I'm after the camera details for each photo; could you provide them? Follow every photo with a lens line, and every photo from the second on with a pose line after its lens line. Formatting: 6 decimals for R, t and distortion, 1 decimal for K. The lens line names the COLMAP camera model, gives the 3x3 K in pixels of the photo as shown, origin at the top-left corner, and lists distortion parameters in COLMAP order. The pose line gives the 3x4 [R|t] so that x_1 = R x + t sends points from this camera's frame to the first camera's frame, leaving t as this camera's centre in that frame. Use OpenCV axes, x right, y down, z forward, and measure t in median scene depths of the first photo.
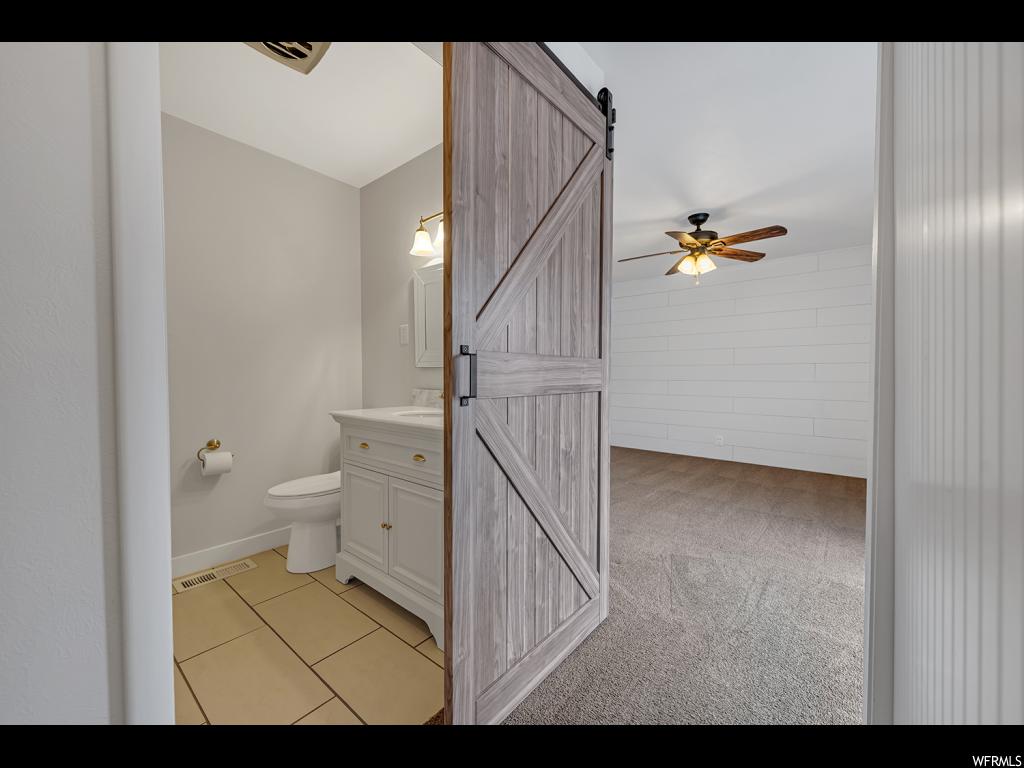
lens RADIAL K [[410.1, 0, 512.0], [0, 410.1, 384.0], [0, 0, 1]] dist [-0.000373, -0.000083]
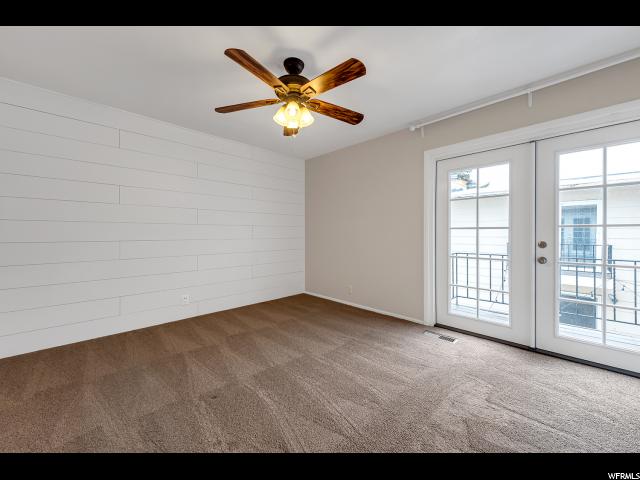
lens RADIAL K [[250.3, 0, 318.2], [0, 250.3, 237.4], [0, 0, 1]] dist [-0.000588, -0.000186]
pose [[0.103999, -0.009360, 0.994533, -0.113013], [0.025248, 0.999658, 0.006768, -0.019019], [-0.994257, 0.024406, 0.104200, 0.952569]]
